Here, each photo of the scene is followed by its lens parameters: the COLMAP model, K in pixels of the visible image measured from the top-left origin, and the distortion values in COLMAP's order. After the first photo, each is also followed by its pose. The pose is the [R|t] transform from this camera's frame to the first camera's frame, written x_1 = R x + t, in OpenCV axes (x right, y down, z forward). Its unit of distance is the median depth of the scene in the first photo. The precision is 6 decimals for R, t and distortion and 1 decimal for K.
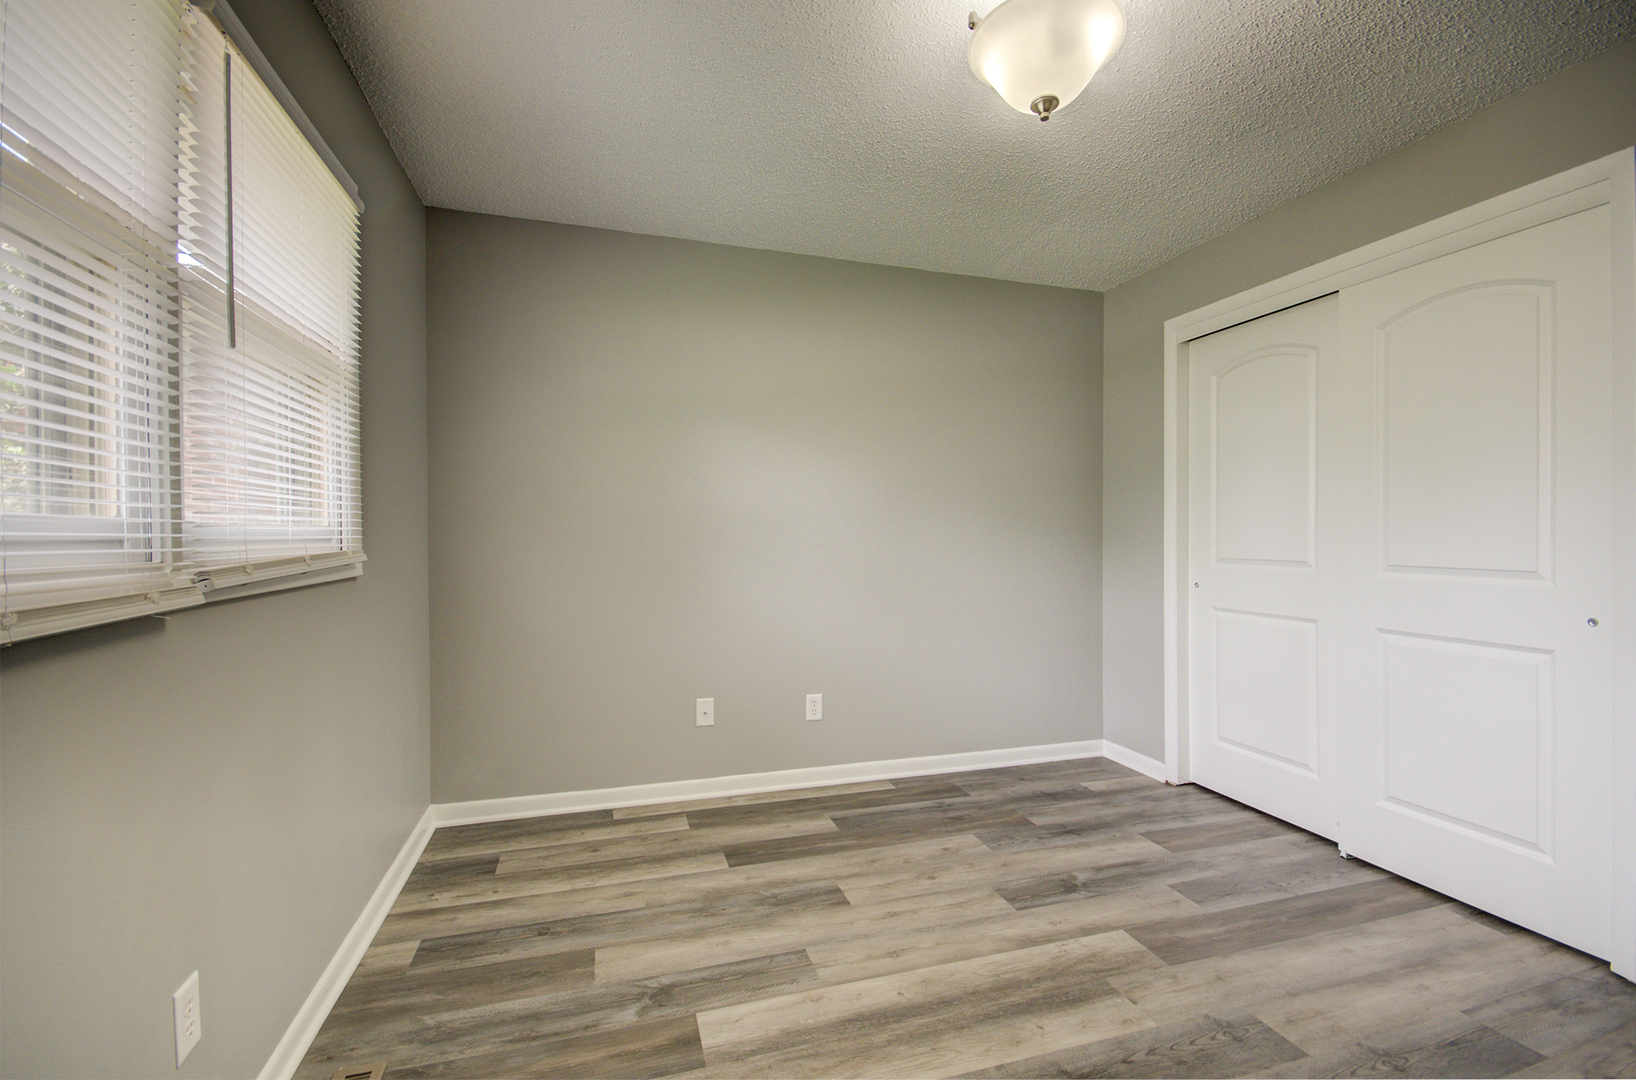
lens RADIAL K [[688.6, 0, 815.1], [0, 688.6, 543.8], [0, 0, 1]] dist [0.002403, 0.000001]
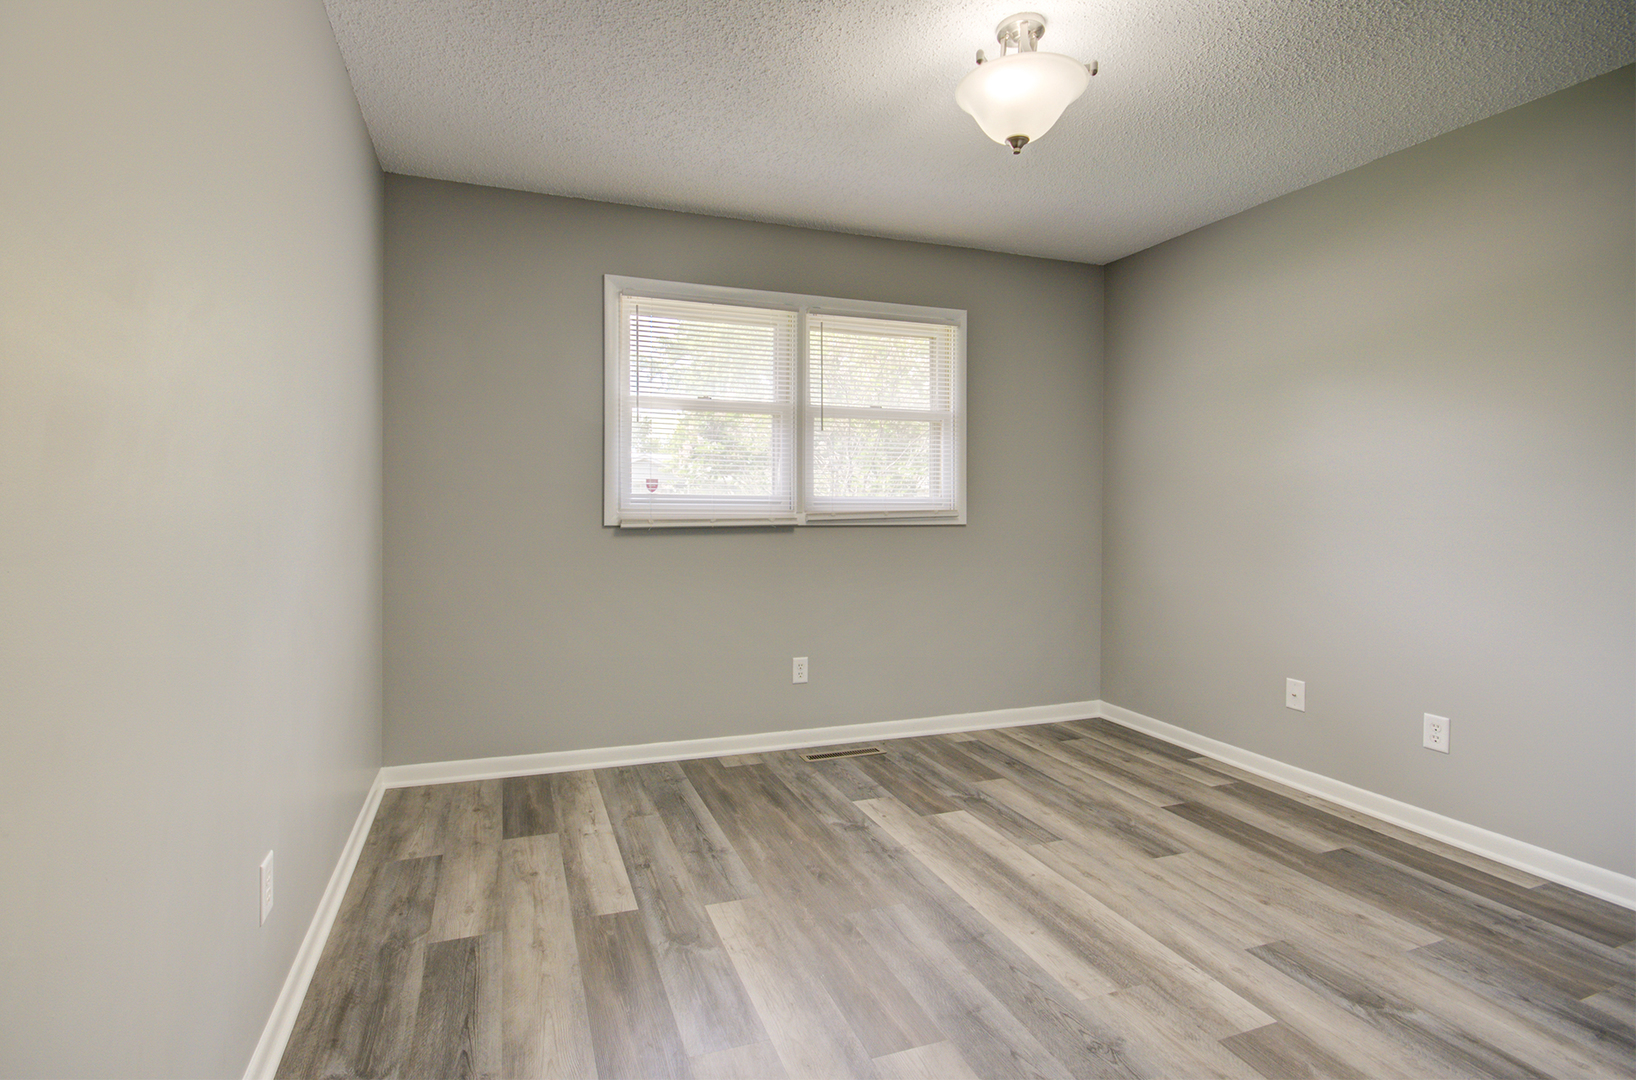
lens RADIAL K [[730.1, 0, 806.1], [0, 730.1, 539.7], [0, 0, 1]] dist [0.001996, -0.010951]
pose [[0.096601, 0.049205, -0.994106, 0.999076], [-0.015316, 0.998733, 0.047946, 0.002976], [0.995205, 0.010594, 0.097233, 0.348728]]
